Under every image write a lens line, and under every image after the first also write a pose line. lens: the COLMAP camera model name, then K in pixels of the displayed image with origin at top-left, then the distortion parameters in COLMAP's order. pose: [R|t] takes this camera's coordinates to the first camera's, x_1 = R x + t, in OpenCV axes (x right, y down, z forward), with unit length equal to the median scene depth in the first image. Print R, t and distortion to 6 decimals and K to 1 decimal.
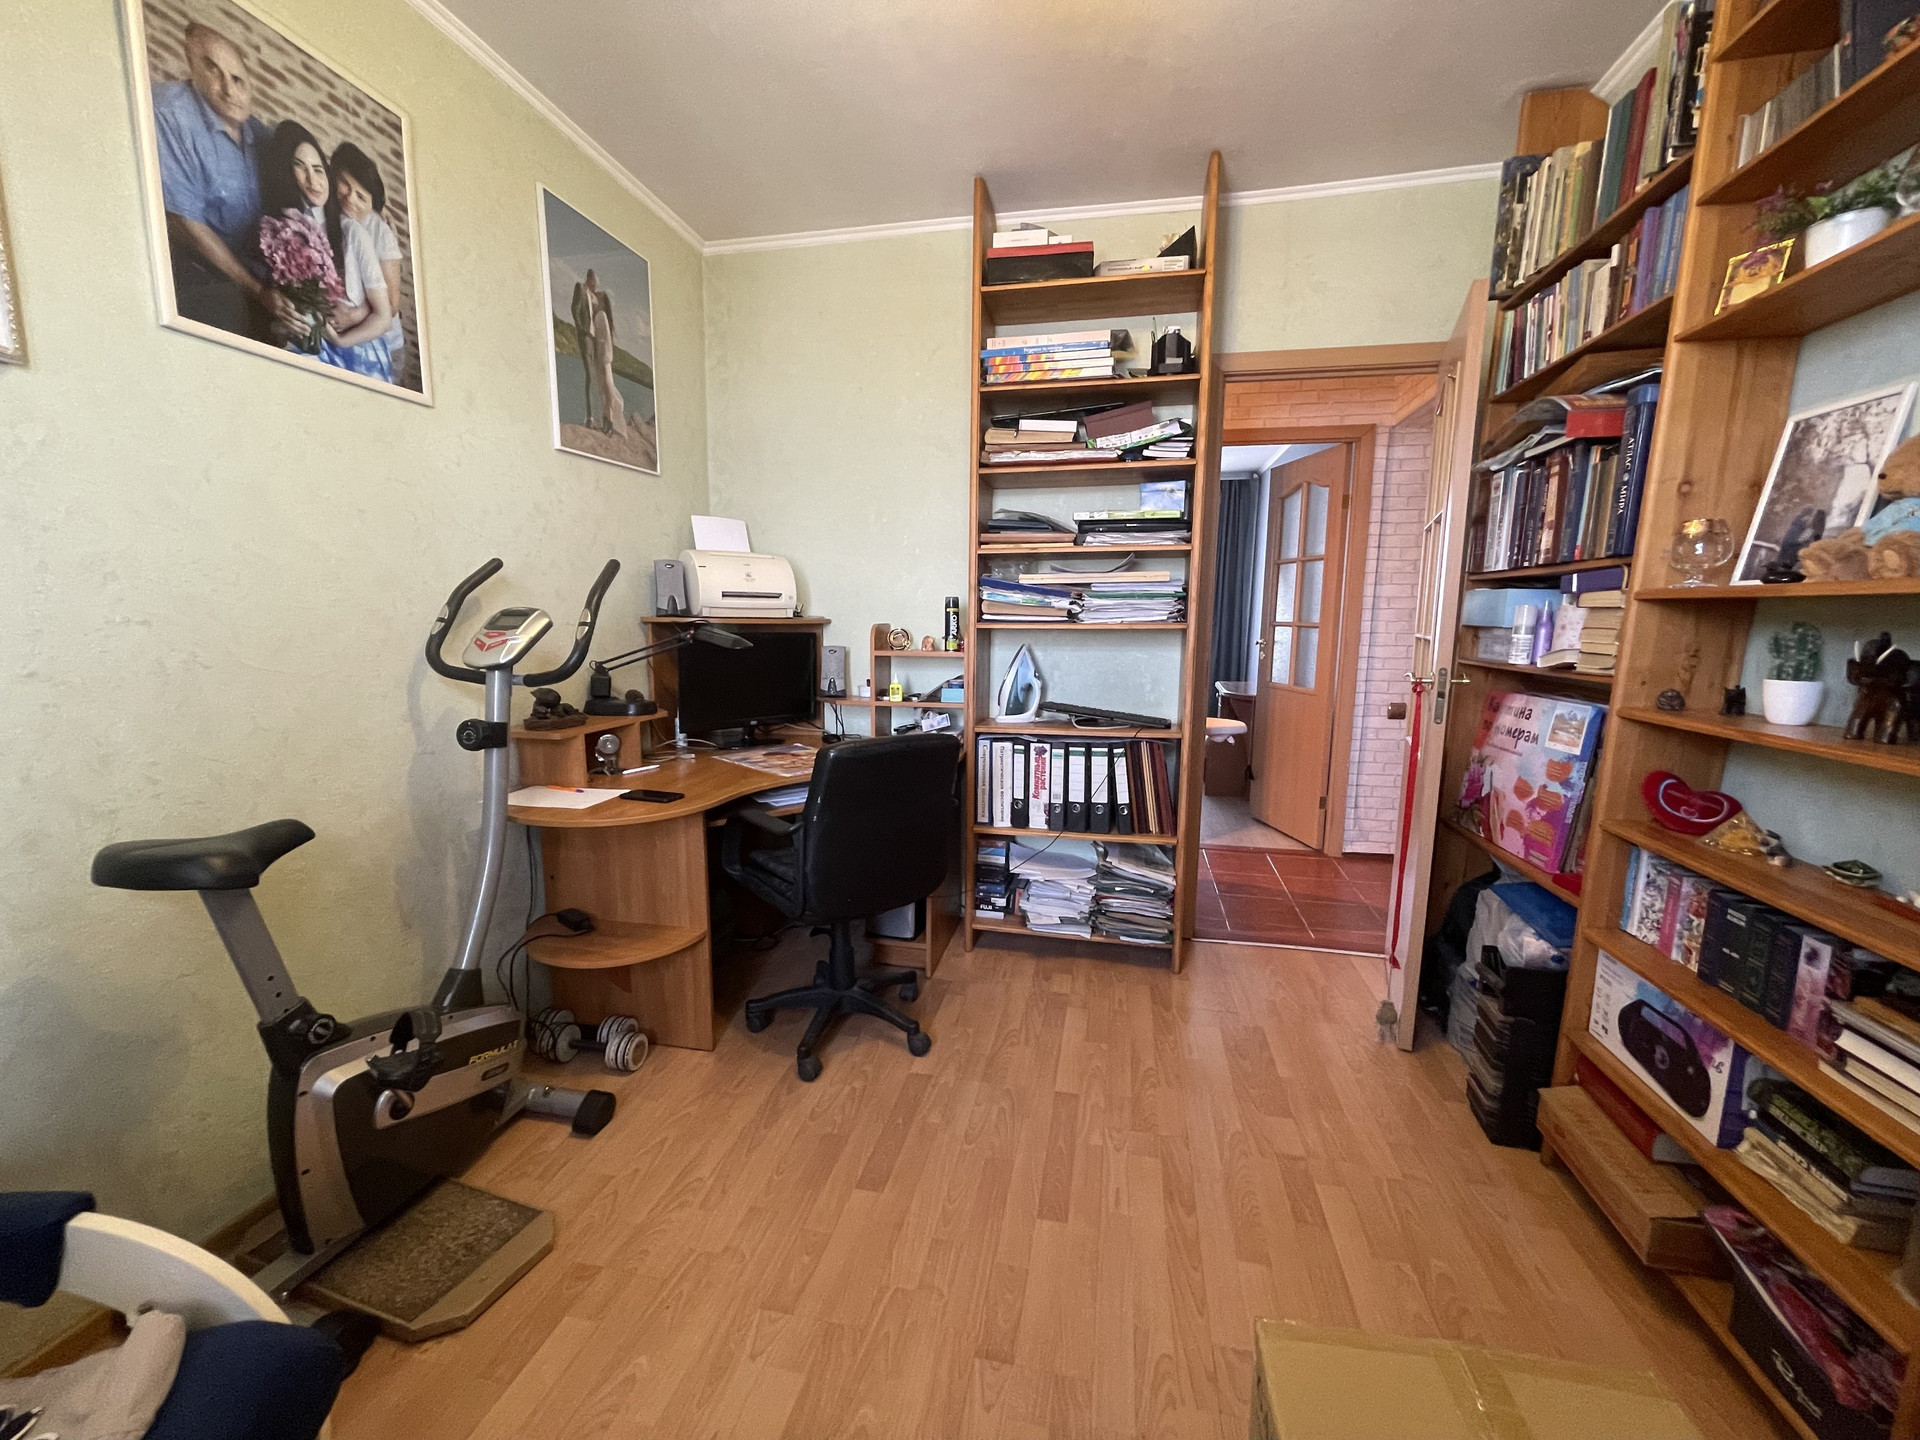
lens RADIAL K [[772.1, 0, 950.7], [0, 772.1, 727.3], [0, 0, 1]] dist [-0.005140, 0.001171]
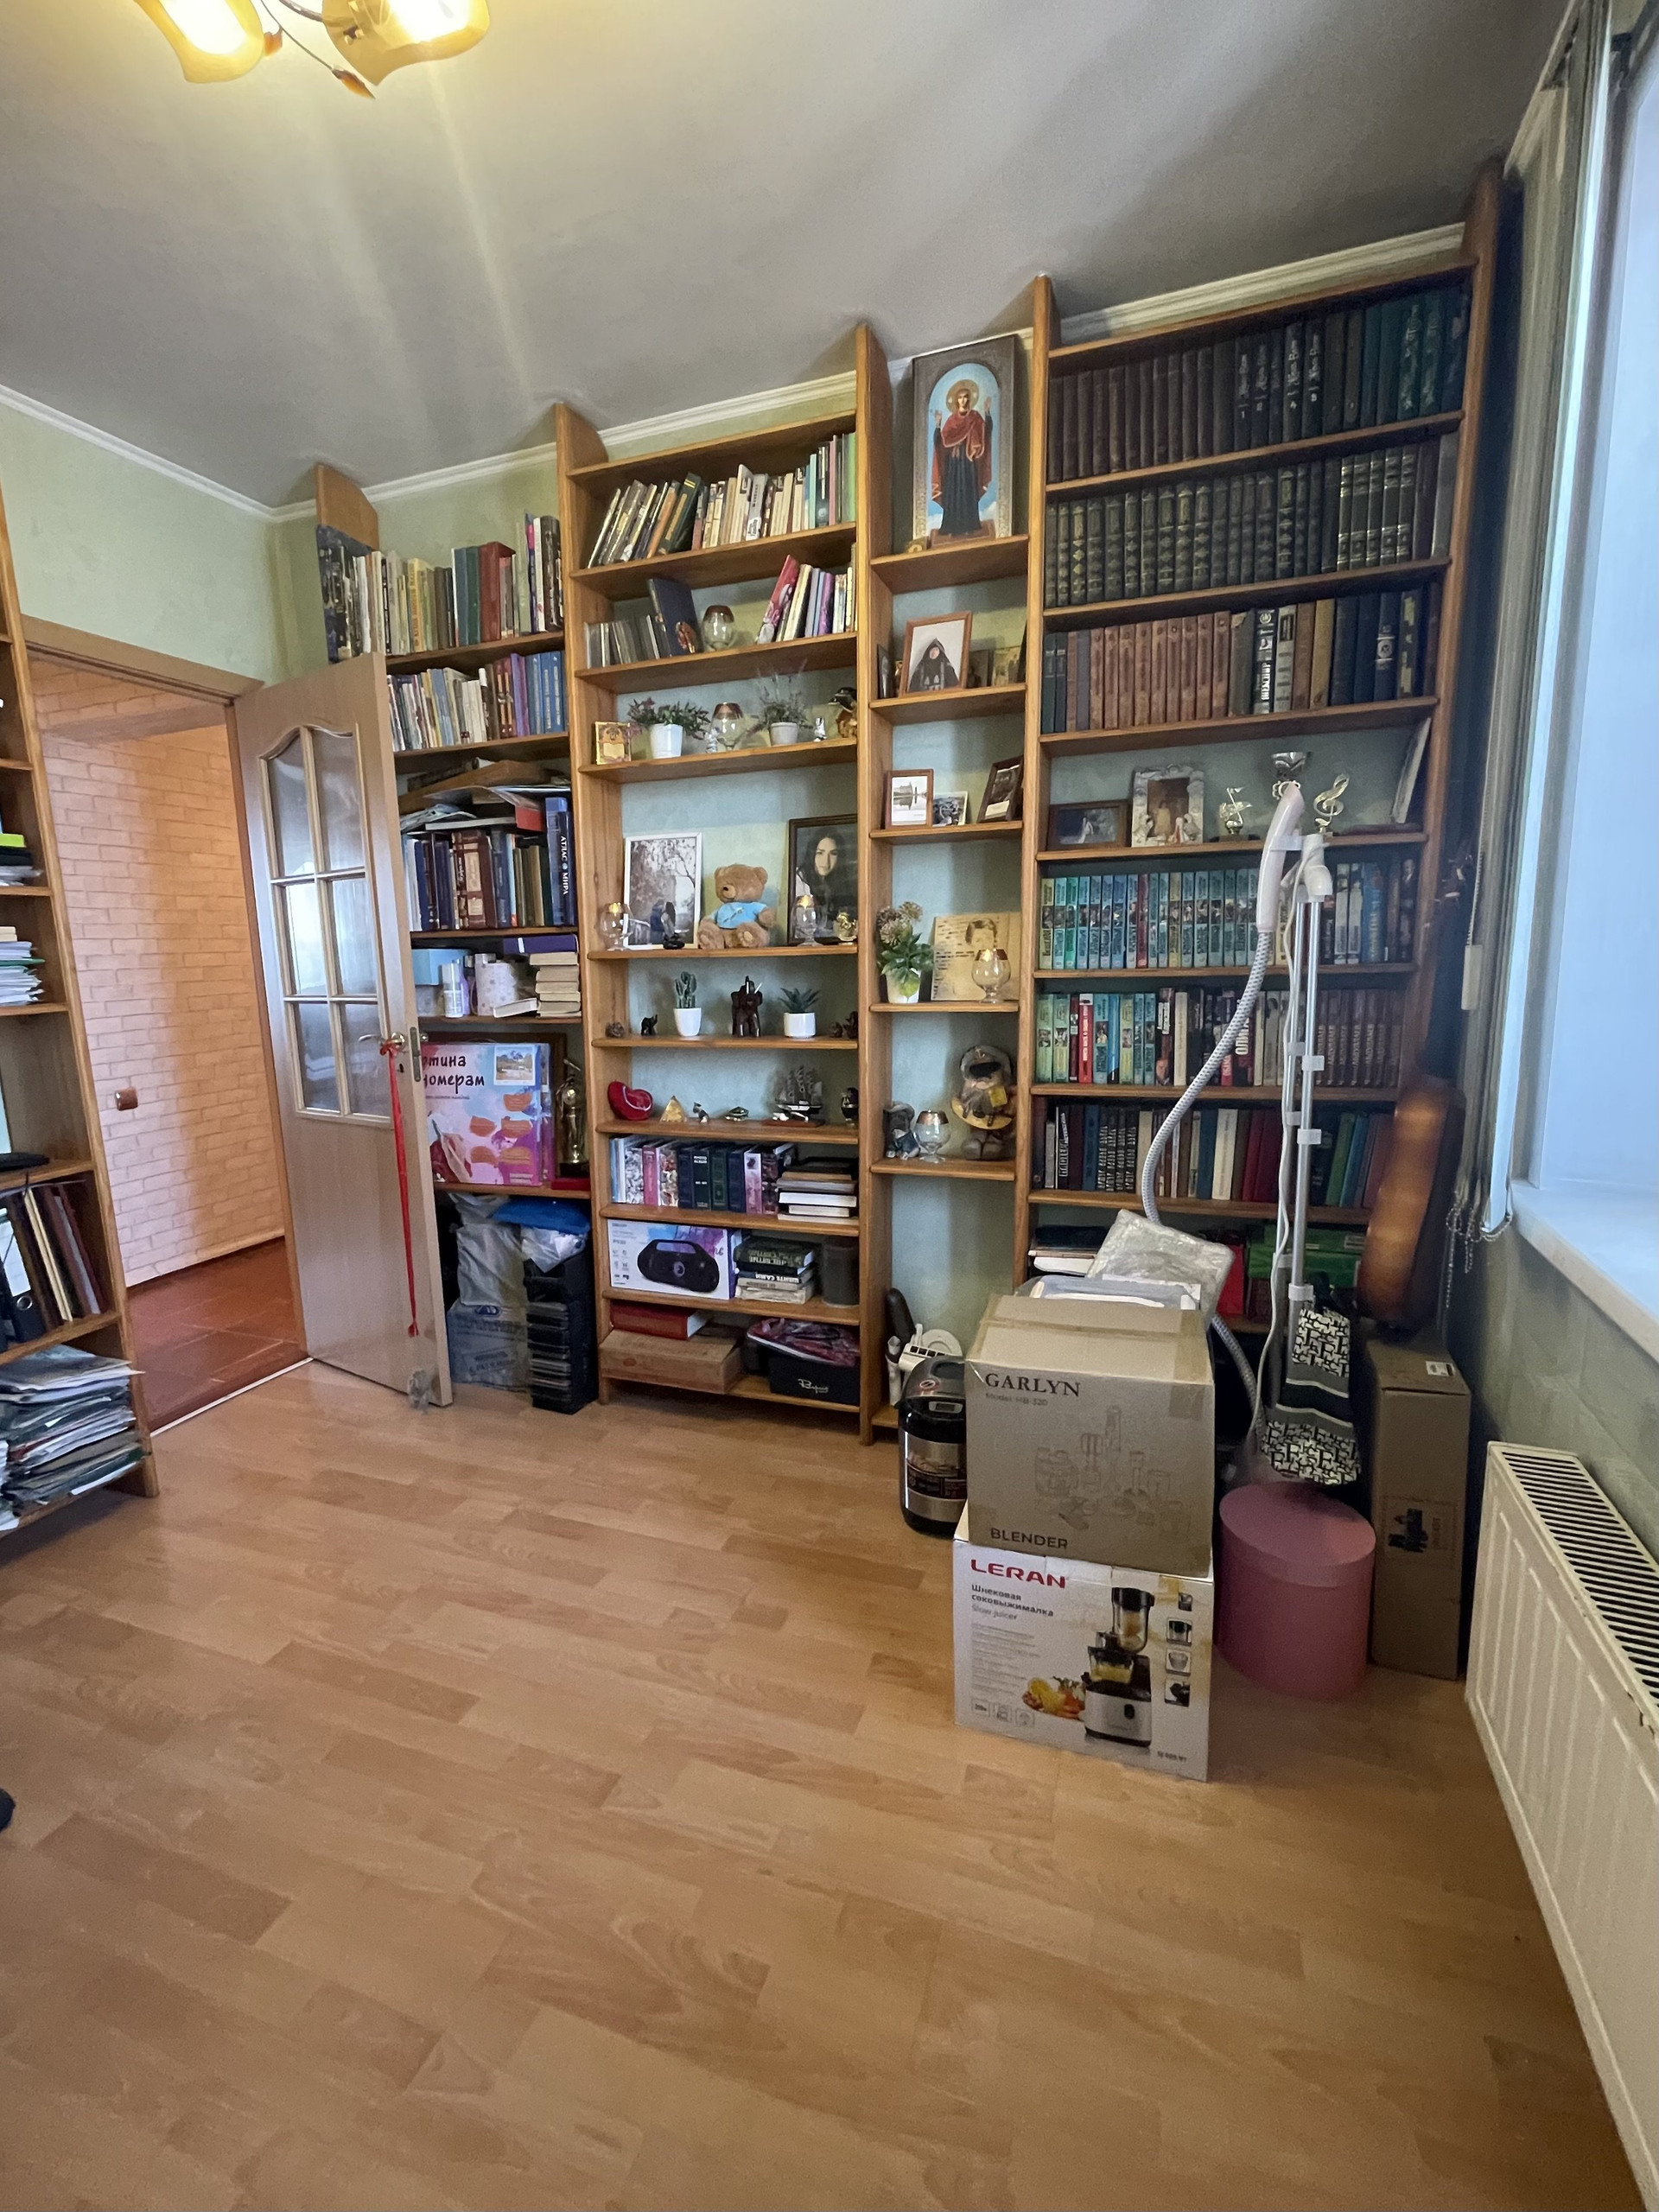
lens RADIAL K [[988.2, 0, 823.9], [0, 988.2, 1103.8], [0, 0, 1]] dist [-0.007178, 0.002856]
pose [[0.126955, -0.165684, 0.977973, -0.786427], [0.170918, 0.974857, 0.142968, -0.095662], [-0.977072, 0.149003, 0.152081, 0.371082]]
